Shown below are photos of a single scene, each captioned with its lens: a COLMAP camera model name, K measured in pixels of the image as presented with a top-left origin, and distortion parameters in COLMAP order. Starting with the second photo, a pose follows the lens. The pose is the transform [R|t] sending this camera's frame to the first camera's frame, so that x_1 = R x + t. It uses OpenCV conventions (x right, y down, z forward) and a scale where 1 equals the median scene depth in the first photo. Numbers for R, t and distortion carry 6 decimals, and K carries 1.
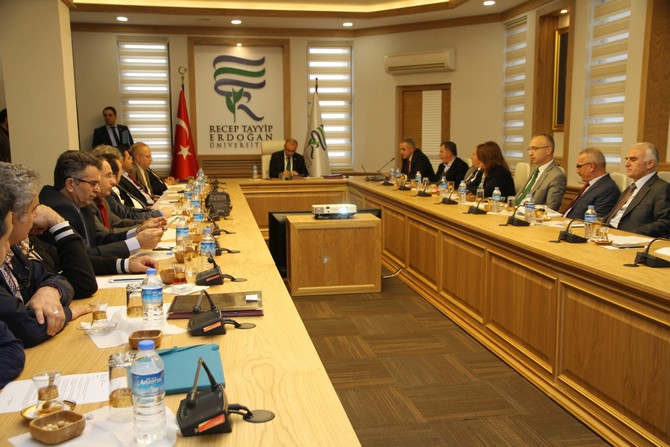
lens RADIAL K [[738.8, 0, 335.0], [0, 738.8, 223.5], [0, 0, 1]] dist [0.097406, 0.015357]
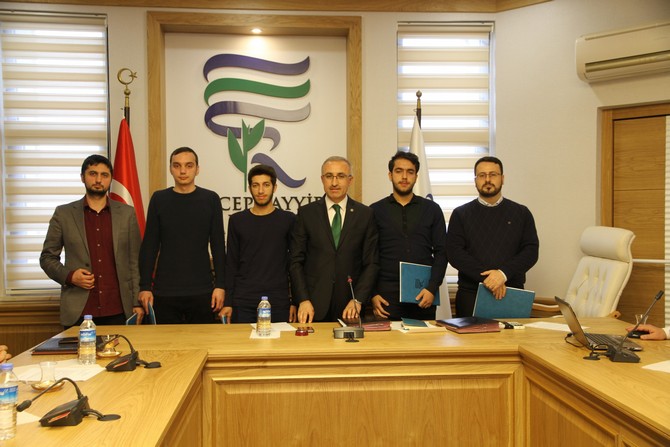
lens RADIAL K [[738.8, 0, 335.0], [0, 738.8, 223.5], [0, 0, 1]] dist [0.097406, 0.015357]
pose [[0.995730, 0.003307, -0.092256, -0.032830], [-0.013503, 0.993827, -0.110120, -0.063111], [0.091322, 0.110896, 0.989627, 0.535296]]
